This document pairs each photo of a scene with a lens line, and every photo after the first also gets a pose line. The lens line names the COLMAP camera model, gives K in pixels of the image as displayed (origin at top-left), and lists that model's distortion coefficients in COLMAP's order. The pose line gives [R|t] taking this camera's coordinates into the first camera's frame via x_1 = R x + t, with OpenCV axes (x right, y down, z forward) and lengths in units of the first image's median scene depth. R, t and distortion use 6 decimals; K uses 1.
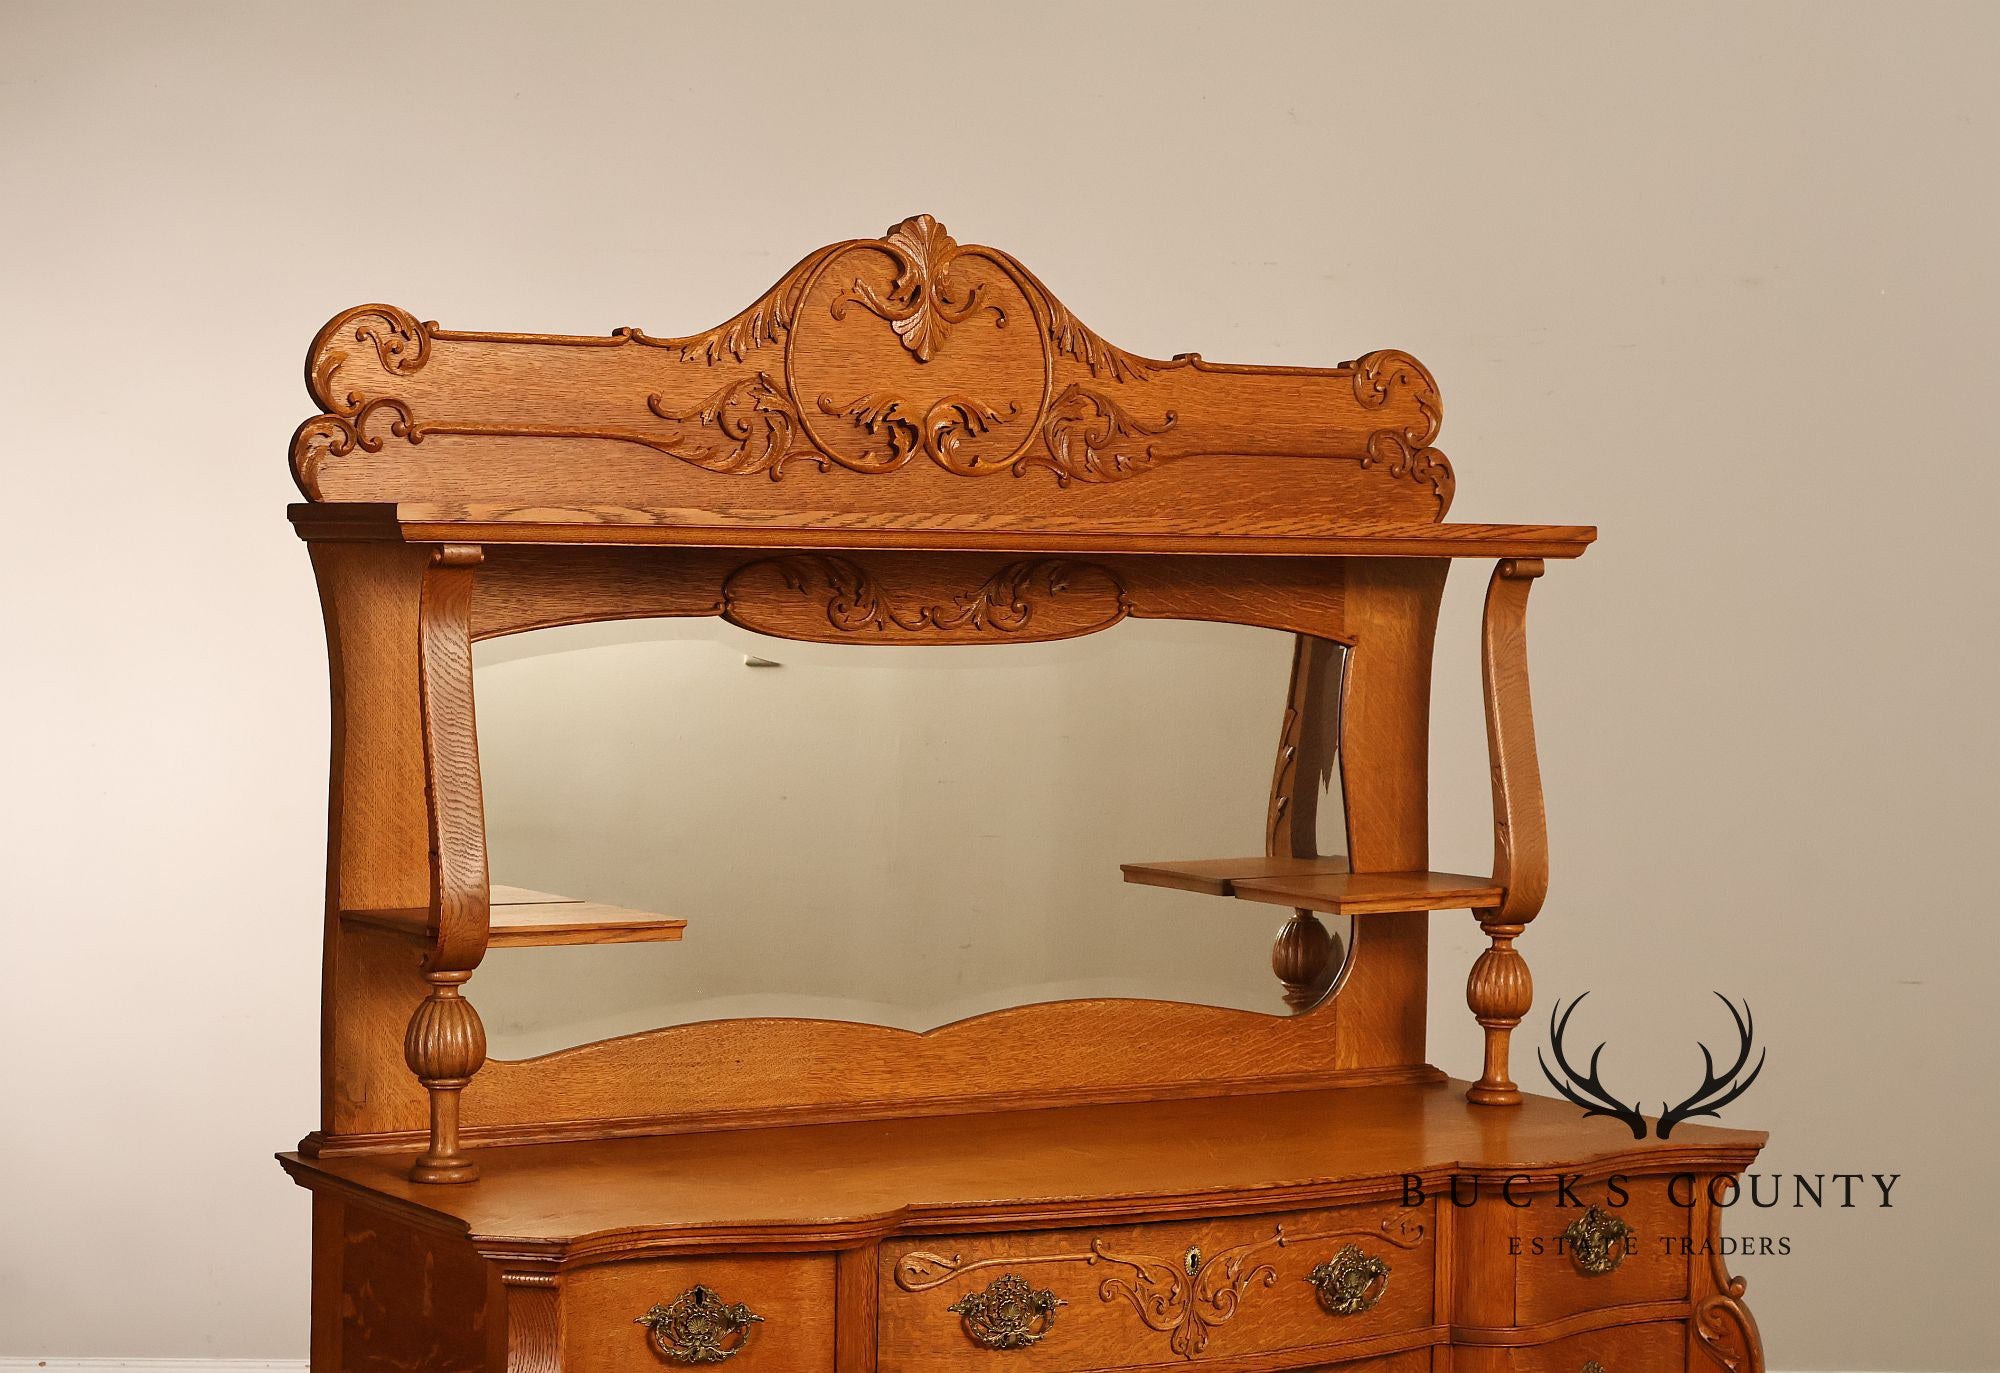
lens RADIAL K [[4242.1, 0, 952.2], [0, 4242.1, 645.5], [0, 0, 1]] dist [0.022778, -0.146504]
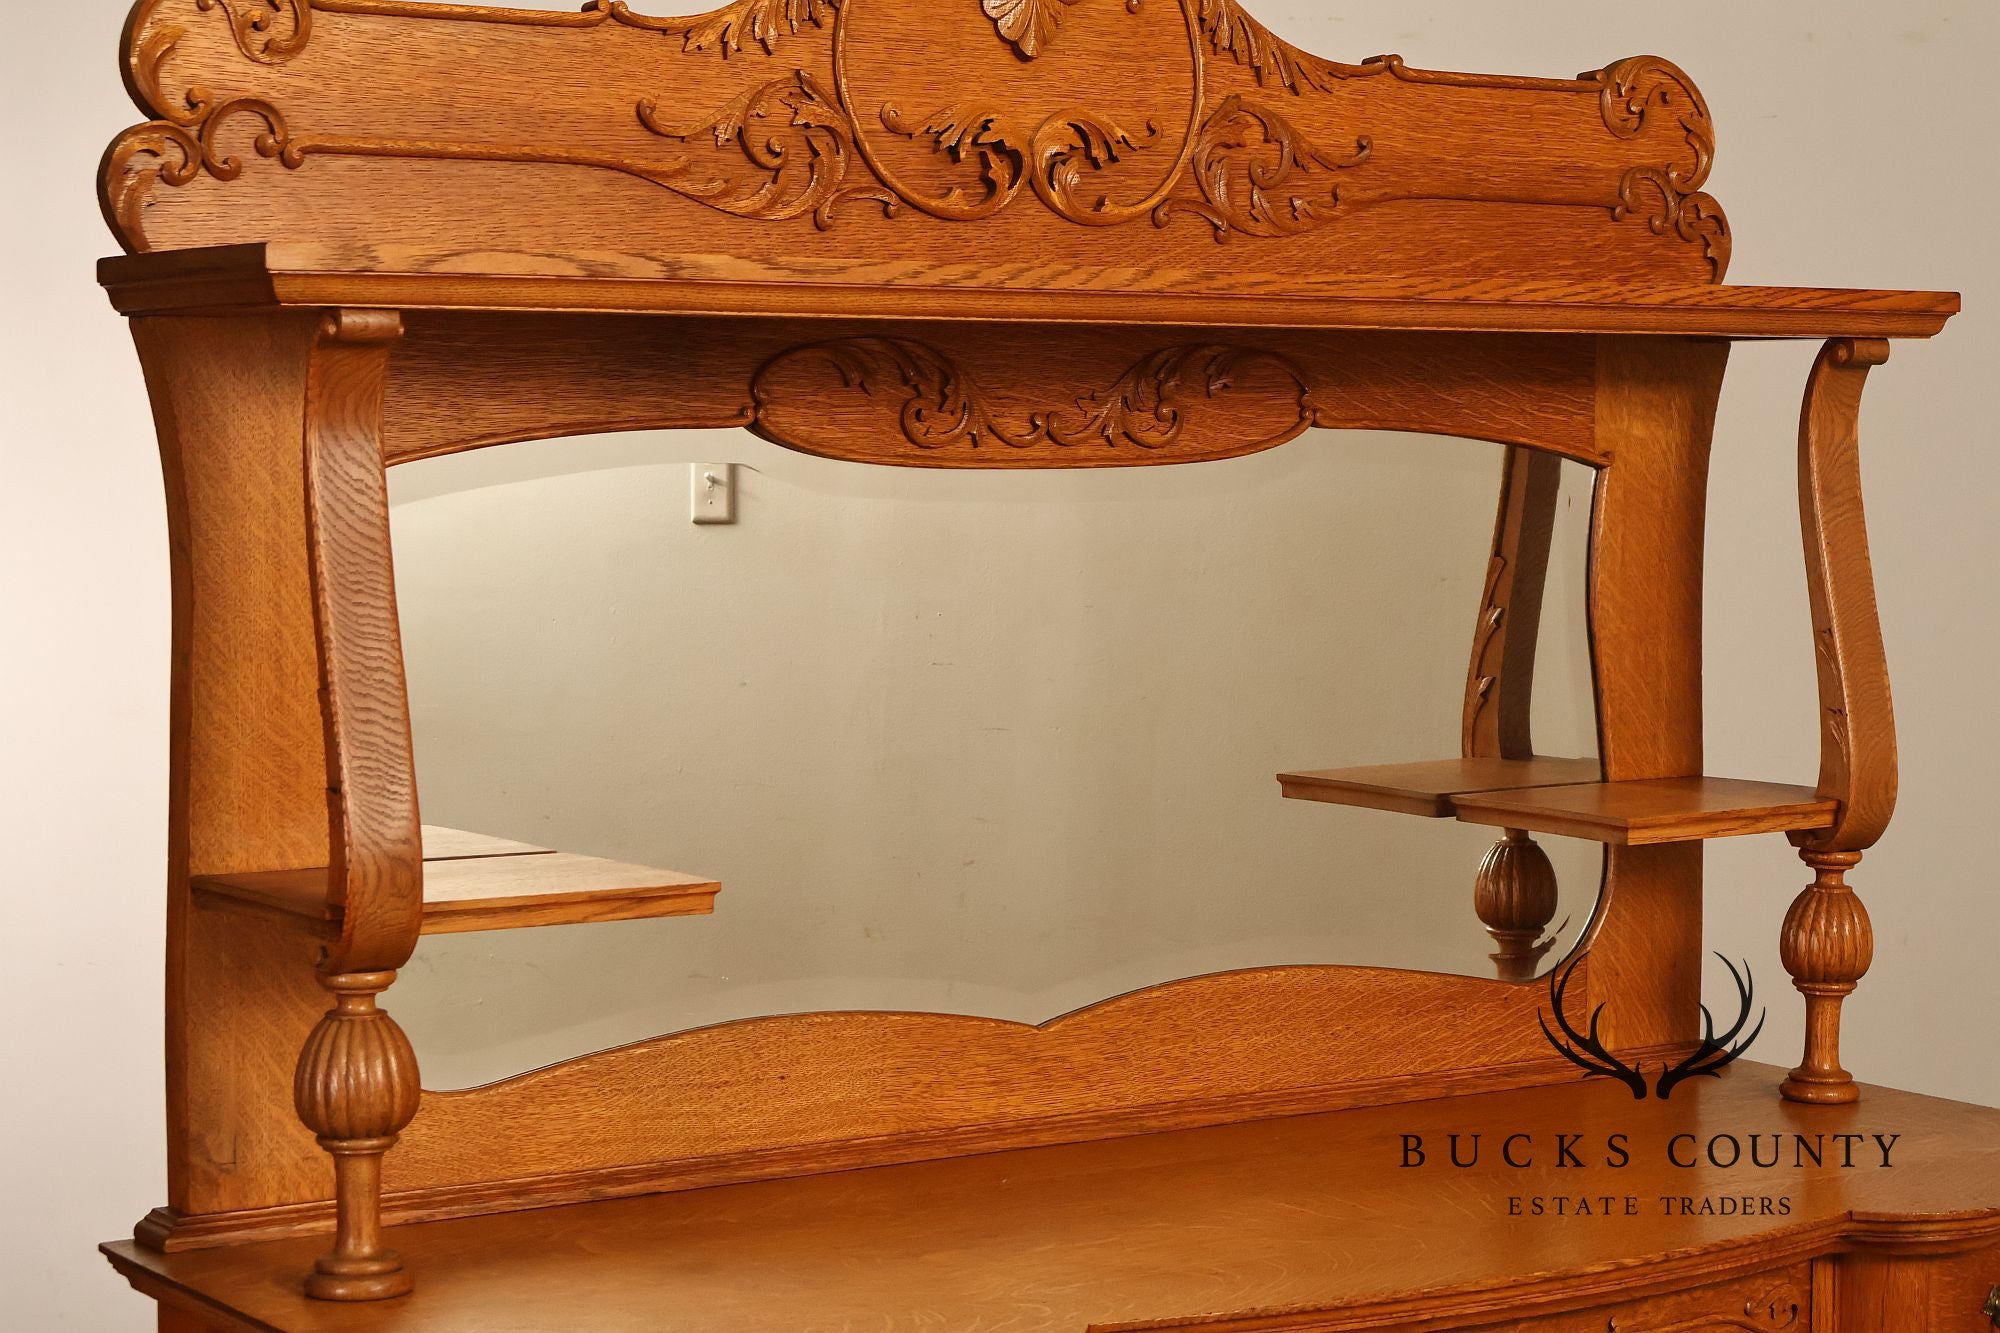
lens RADIAL K [[4026.1, 0, 992.0], [0, 4026.1, 648.9], [0, 0, 1]] dist [0.010174, 0.104336]
pose [[0.998739, -0.015641, 0.047705, -0.047847], [0.014127, 0.999391, 0.031906, 0.008673], [-0.048175, -0.031192, 0.998352, 0.360153]]
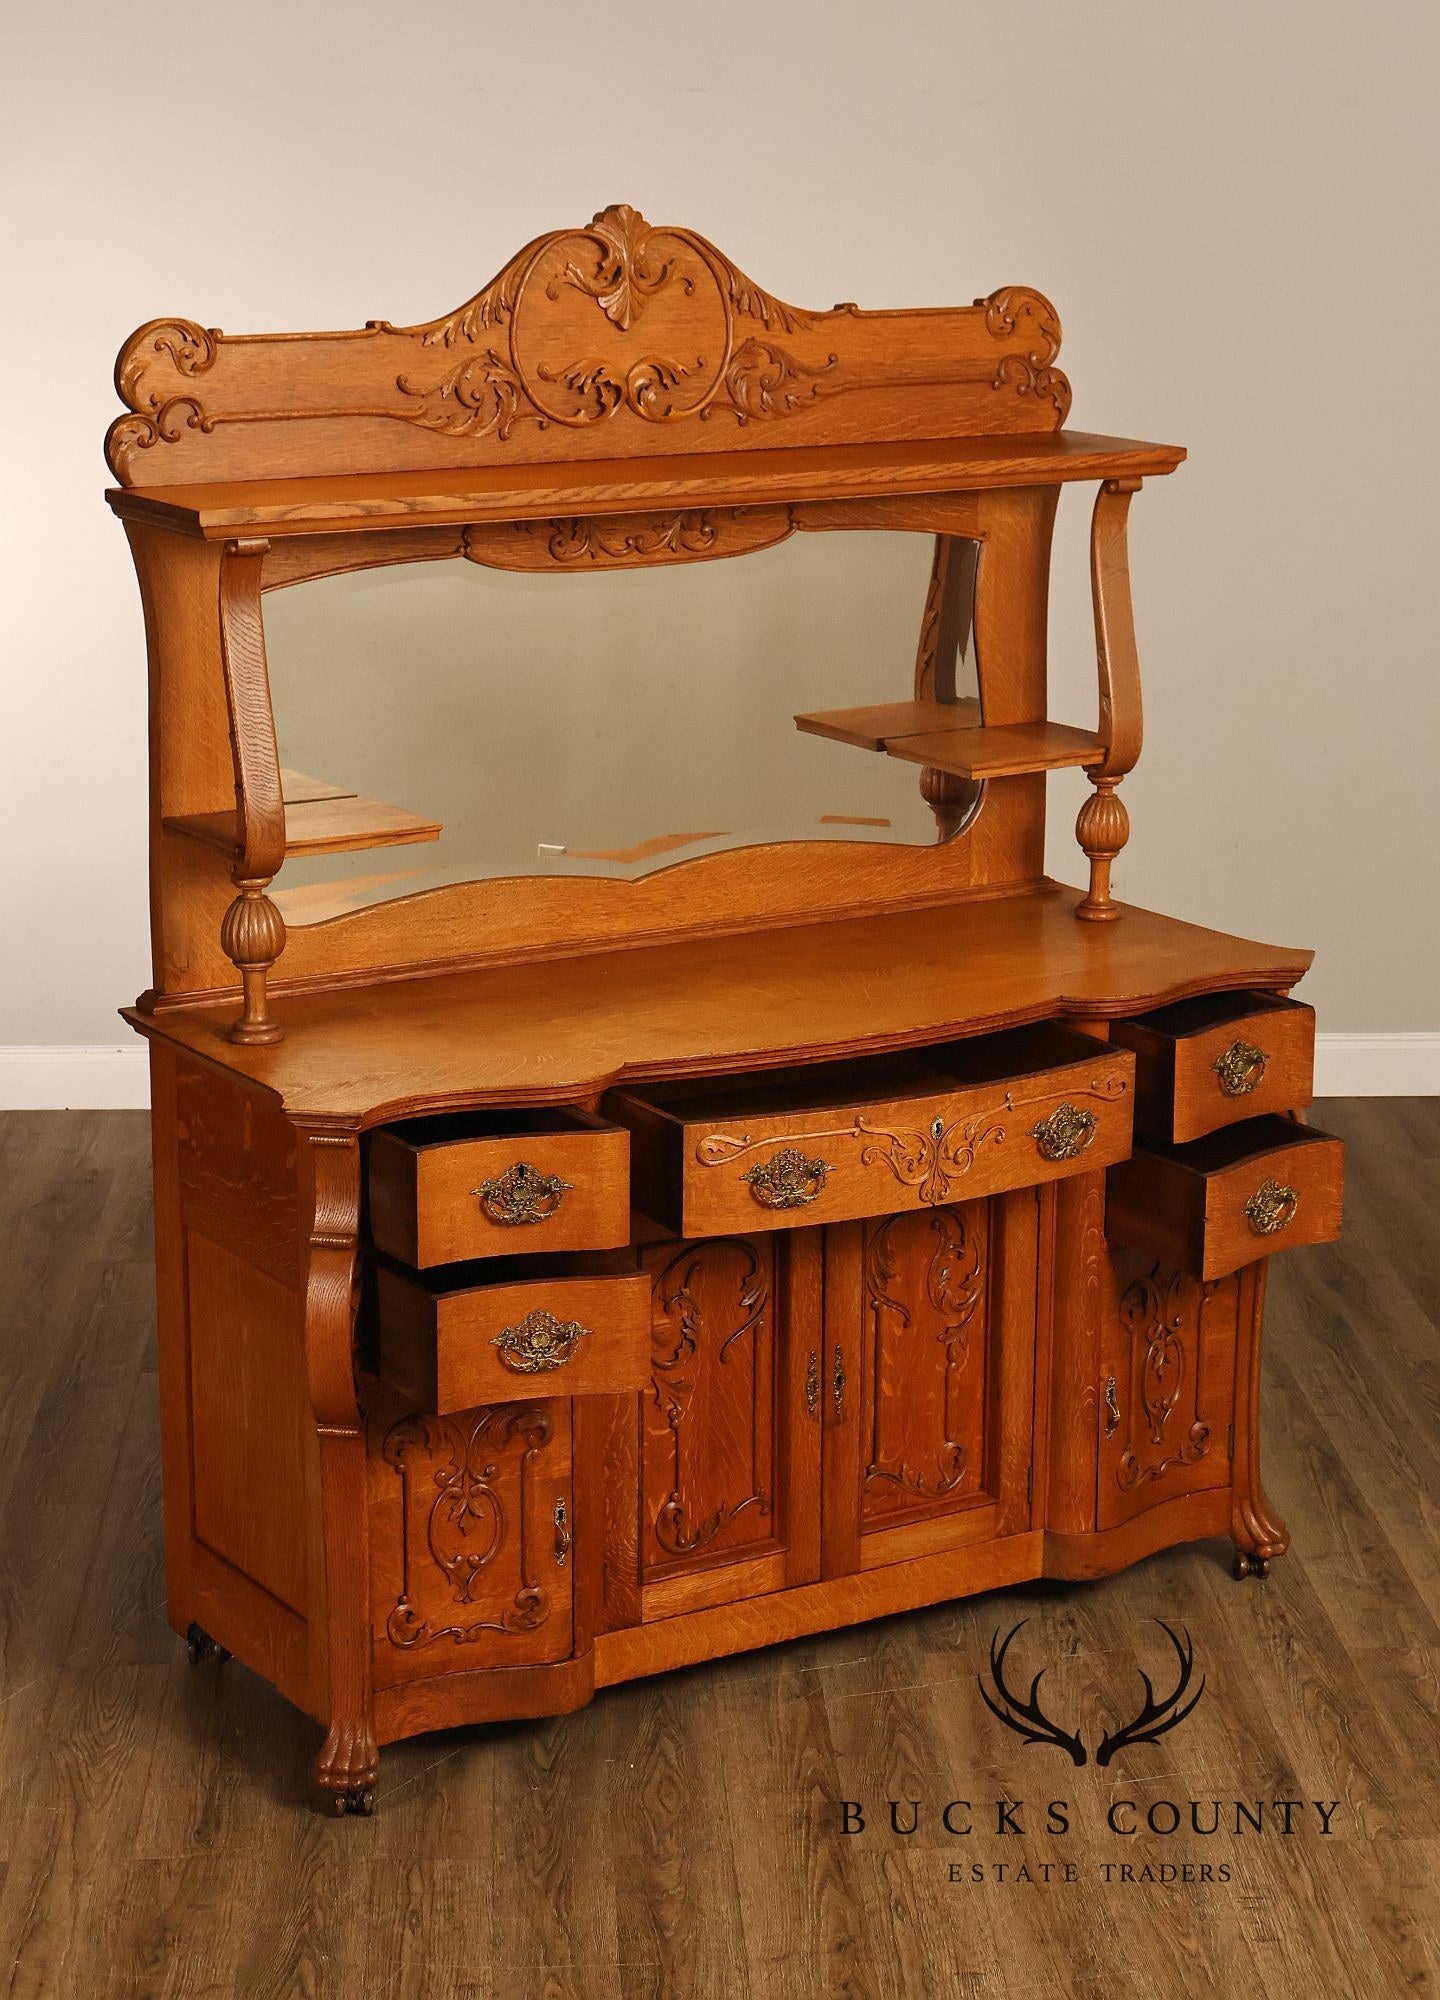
lens RADIAL K [[3980.8, 0, 721.5], [0, 3980.8, 1008.6], [0, 0, 1]] dist [0.003710, 0.145752]
pose [[0.999773, -0.014940, 0.015196, 0.000621], [0.011321, 0.976499, 0.215225, -0.128032], [-0.018054, -0.215004, 0.976446, -0.146315]]
